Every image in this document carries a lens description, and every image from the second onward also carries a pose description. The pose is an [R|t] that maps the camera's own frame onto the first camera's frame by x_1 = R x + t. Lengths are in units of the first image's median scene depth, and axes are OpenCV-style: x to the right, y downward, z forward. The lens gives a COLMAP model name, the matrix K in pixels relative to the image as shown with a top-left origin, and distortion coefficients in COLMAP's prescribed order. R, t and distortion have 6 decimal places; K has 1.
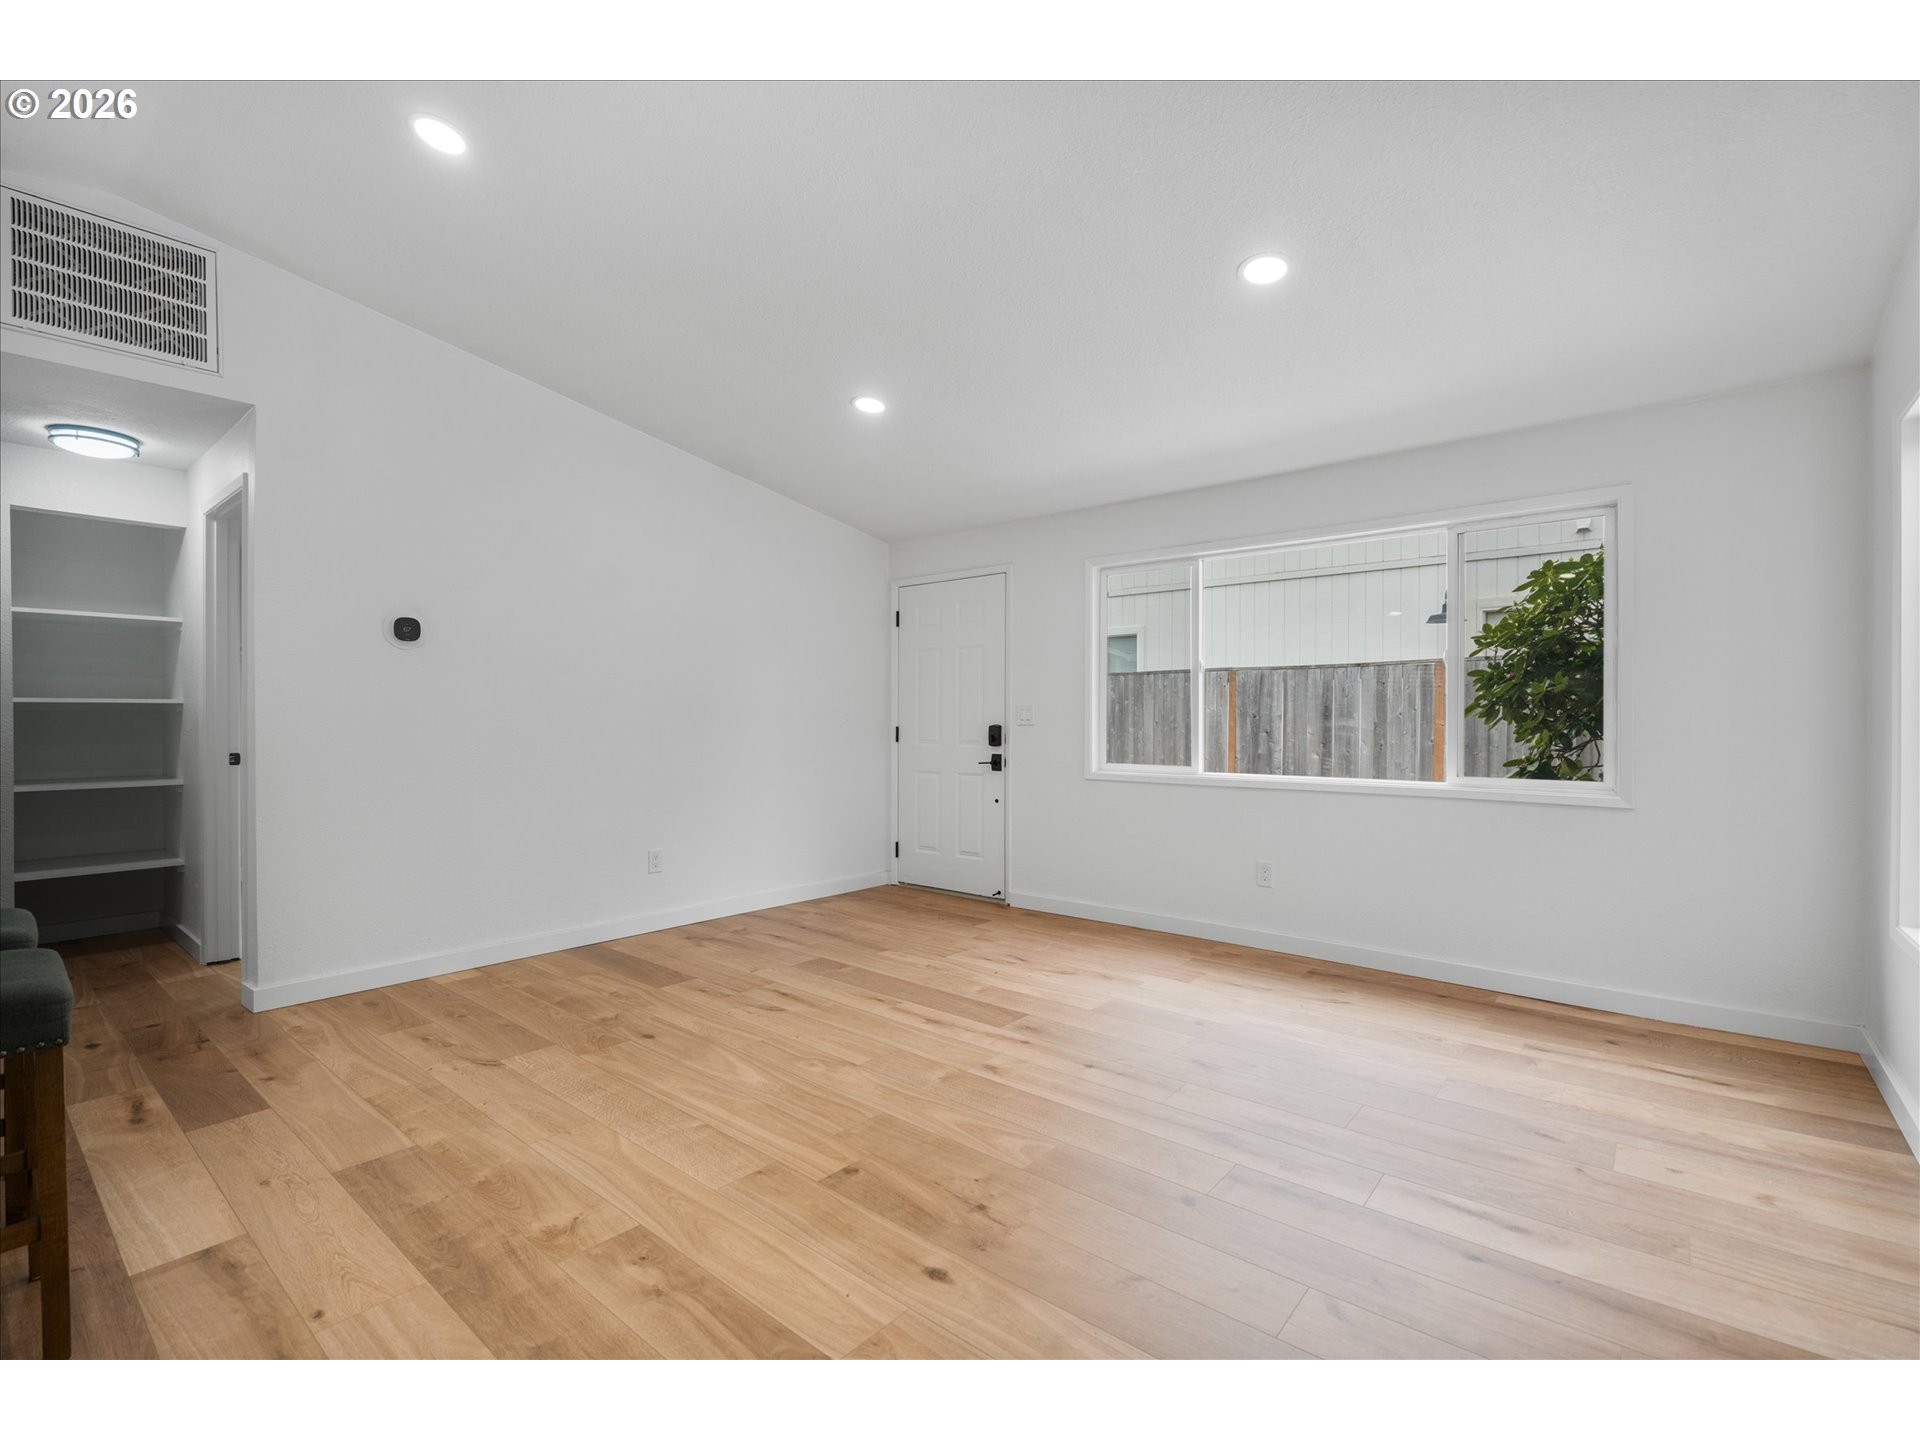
lens RADIAL K [[869.2, 0, 952.2], [0, 869.2, 722.4], [0, 0, 1]] dist [-0.007136, 0.001957]
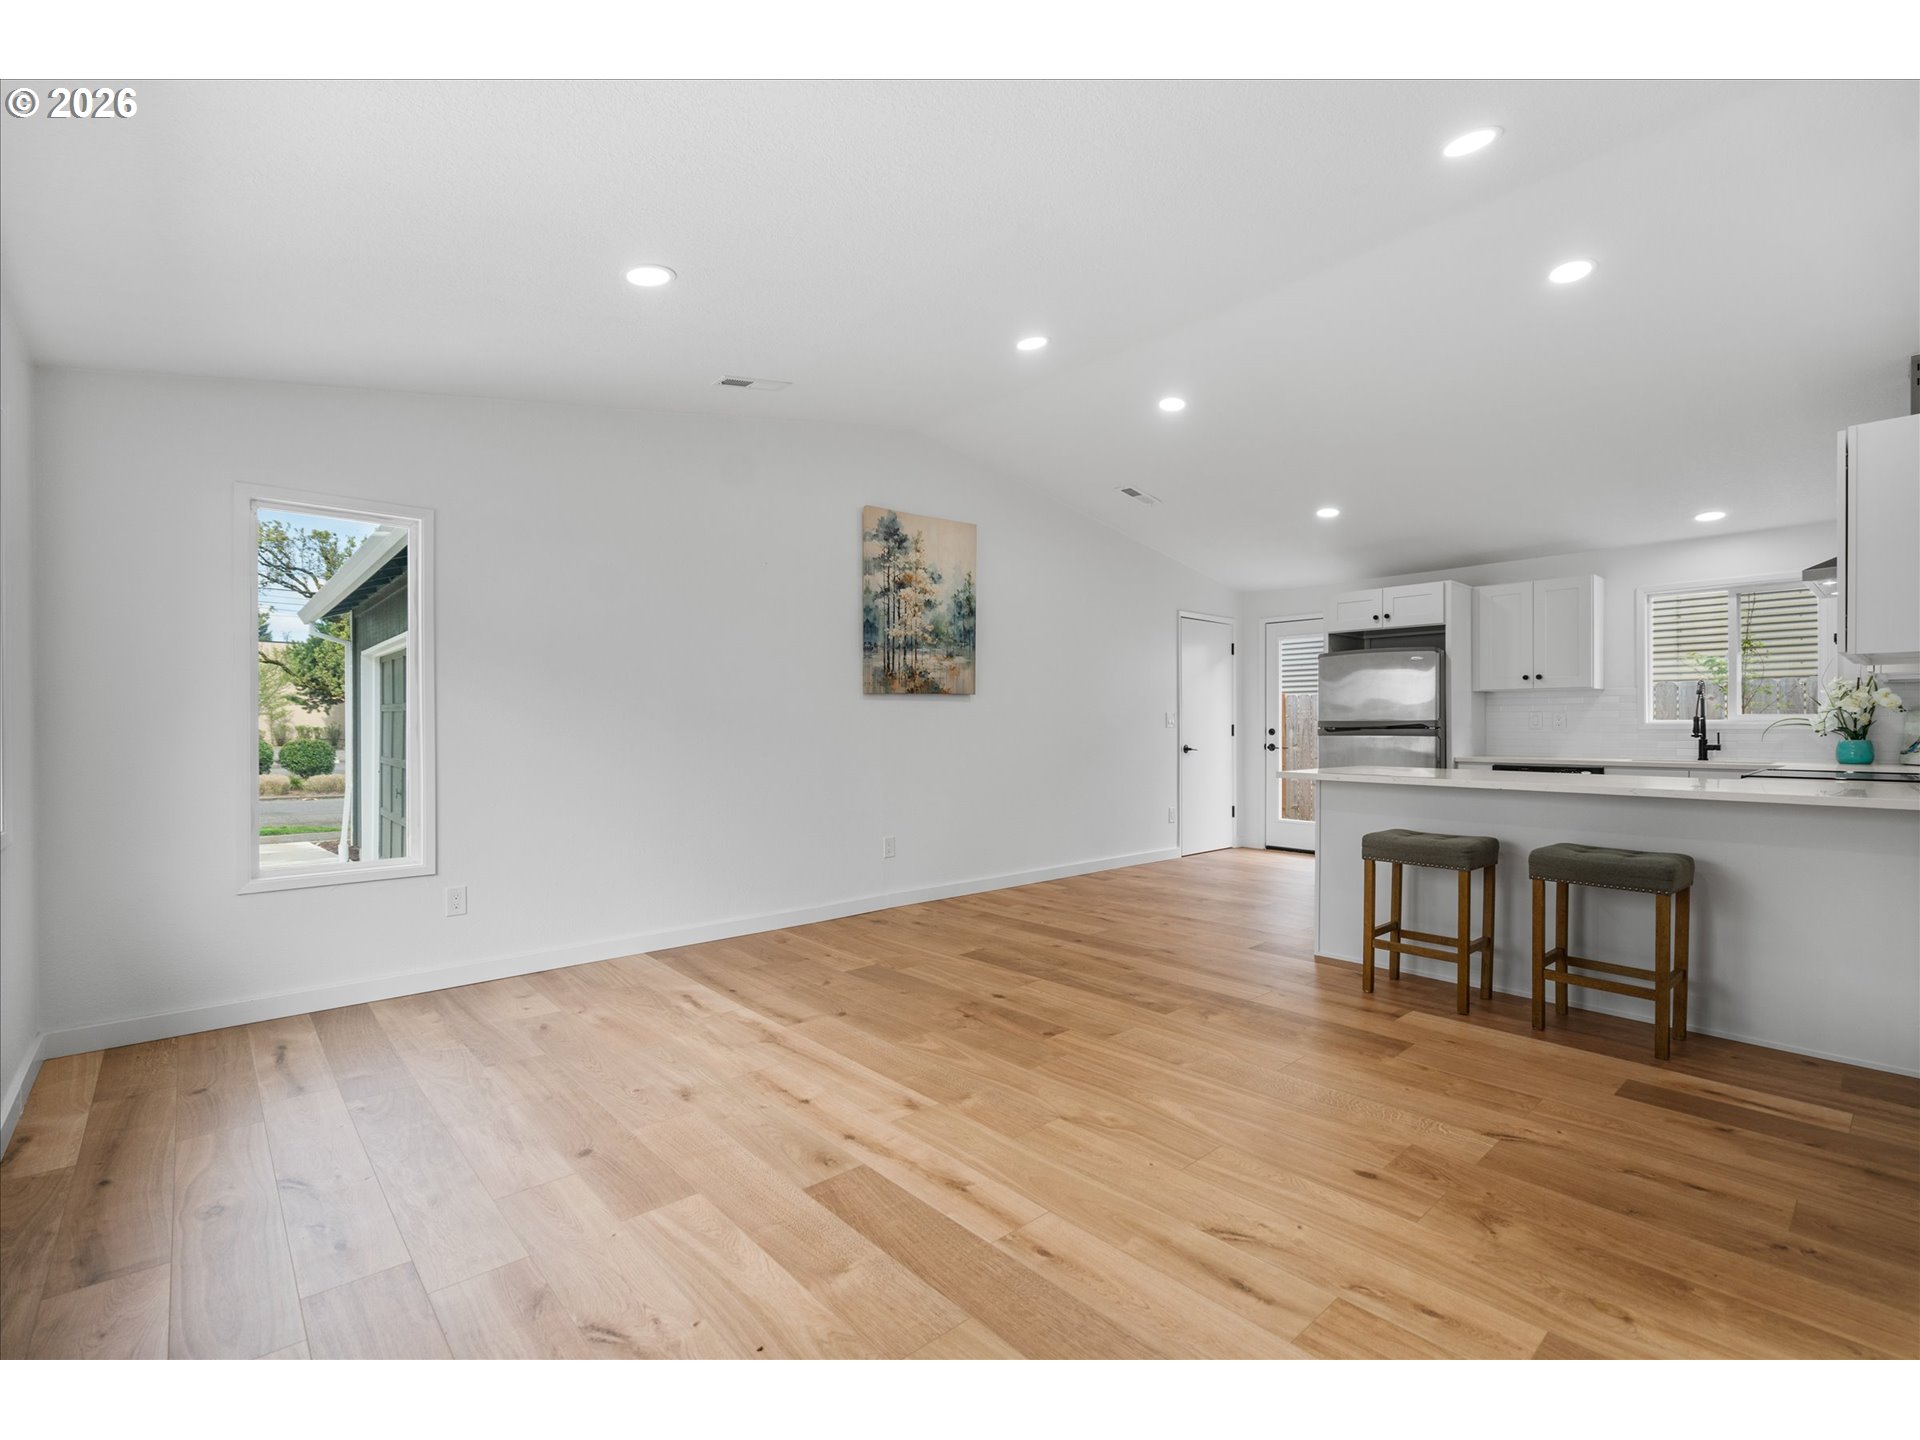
lens RADIAL K [[869.2, 0, 949.2], [0, 869.2, 720.3], [0, 0, 1]] dist [-0.007136, 0.001957]
pose [[-0.988271, 0.000250, 0.152707, -0.138212], [-0.000122, 0.999997, -0.002422, -0.004956], [-0.152707, -0.002412, -0.988269, 1.956445]]
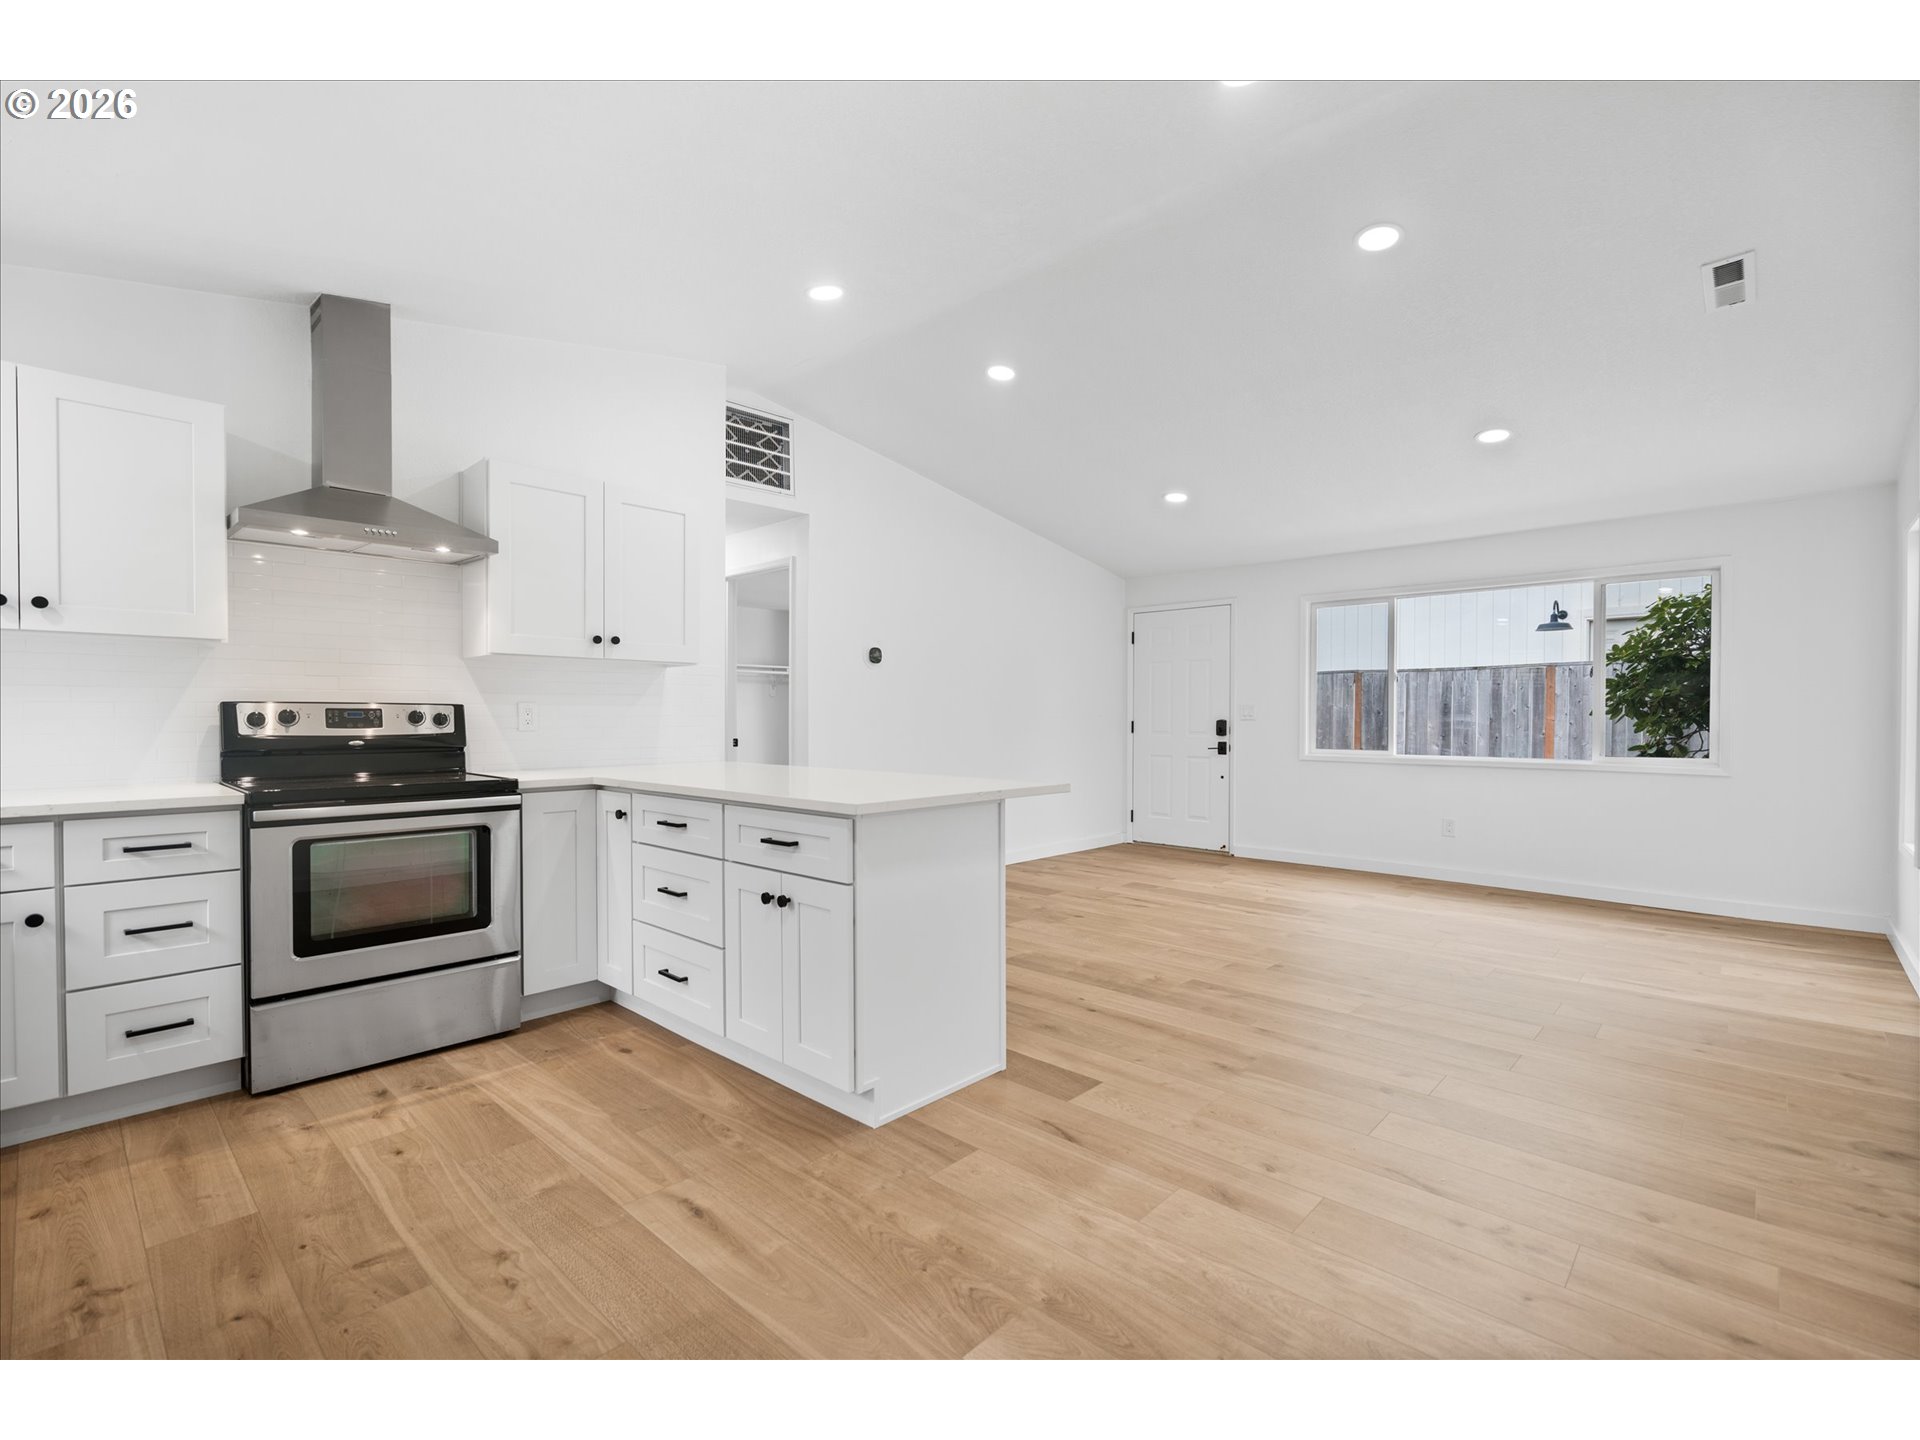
lens RADIAL K [[869.2, 0, 955.3], [0, 869.2, 728.7], [0, 0, 1]] dist [-0.007136, 0.001957]
pose [[0.998351, 0.000308, -0.057399, -0.543026], [0.000379, 0.999928, 0.011954, 0.000628], [0.057399, -0.011956, 0.998280, -0.663784]]
